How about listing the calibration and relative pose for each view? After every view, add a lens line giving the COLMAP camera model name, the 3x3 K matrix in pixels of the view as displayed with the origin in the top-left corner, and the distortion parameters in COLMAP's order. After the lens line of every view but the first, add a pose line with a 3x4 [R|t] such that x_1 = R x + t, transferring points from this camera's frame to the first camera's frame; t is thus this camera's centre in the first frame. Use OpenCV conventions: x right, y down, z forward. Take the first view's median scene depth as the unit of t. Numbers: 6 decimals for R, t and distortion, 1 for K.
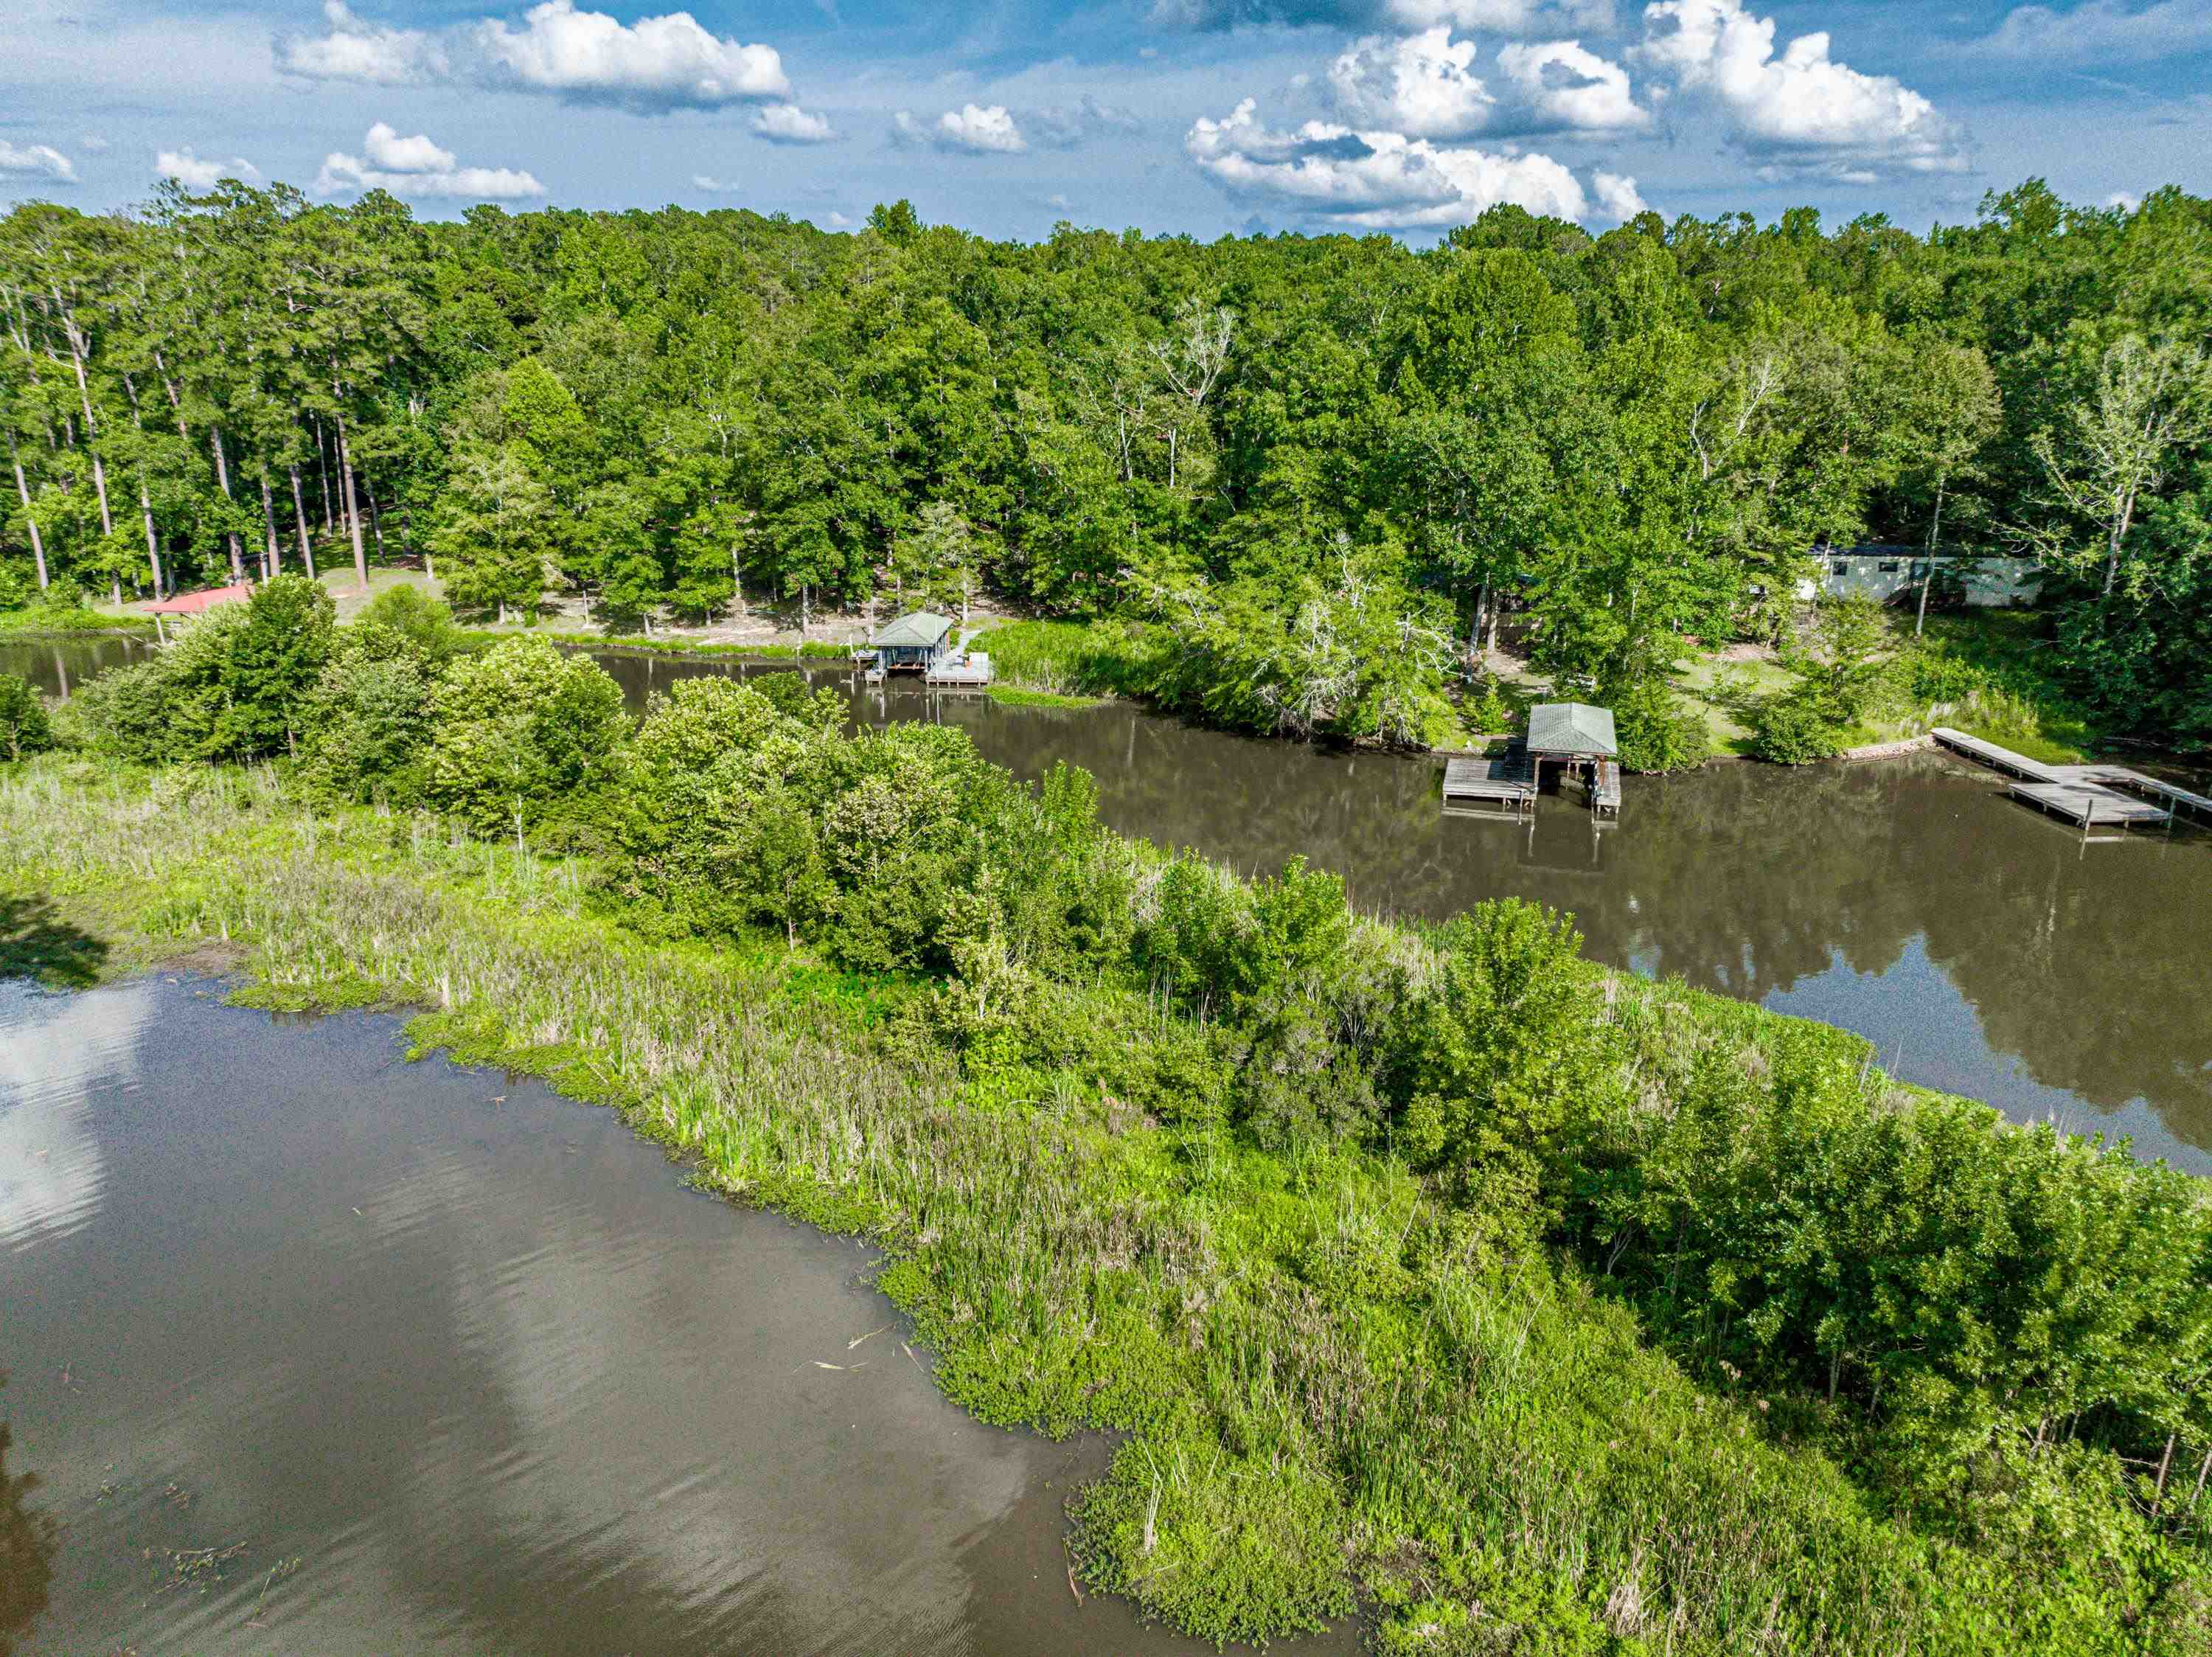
lens RADIAL K [[1551.8, 0, 1103.6], [0, 1551.8, 823.7], [0, 0, 1]] dist [-0.055405, 0.029605]
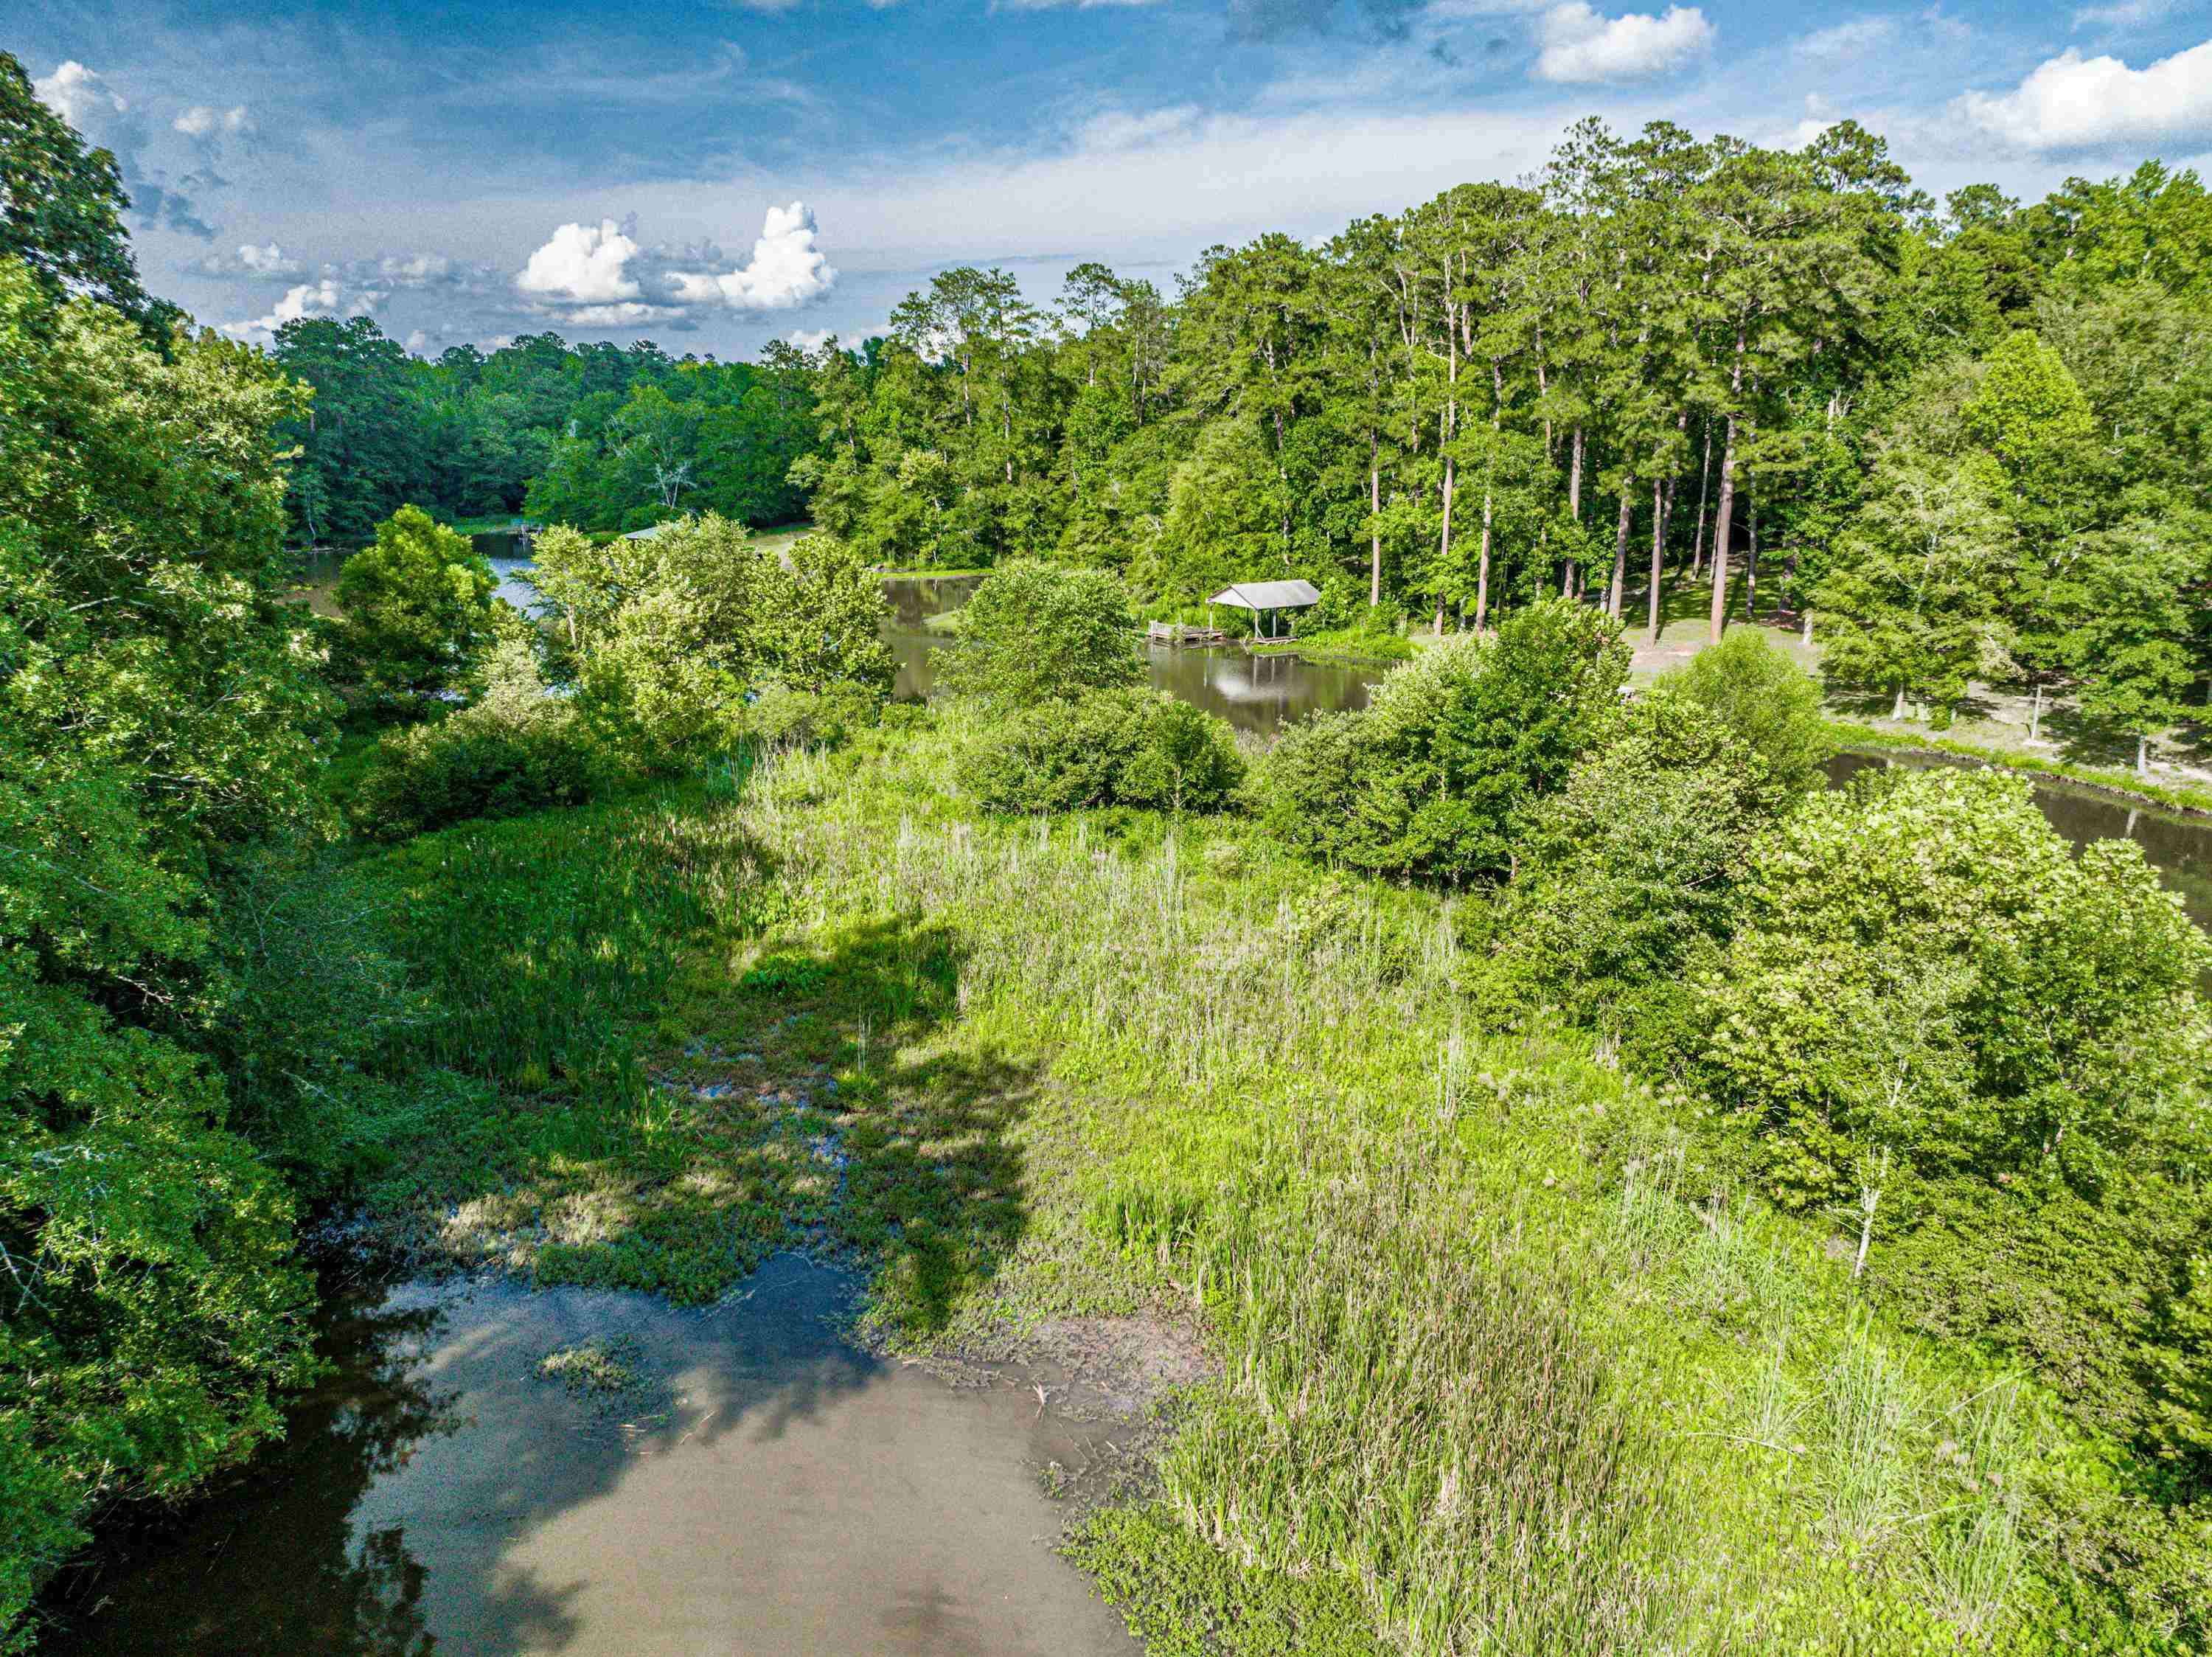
lens RADIAL K [[1551.8, 0, 1114.8], [0, 1551.8, 833.9], [0, 0, 1]] dist [-0.055405, 0.029605]
pose [[0.669490, 0.183392, -0.719826, -0.131794], [-0.213119, 0.975727, 0.050372, -0.043591], [0.711592, 0.119685, 0.692324, 0.308000]]
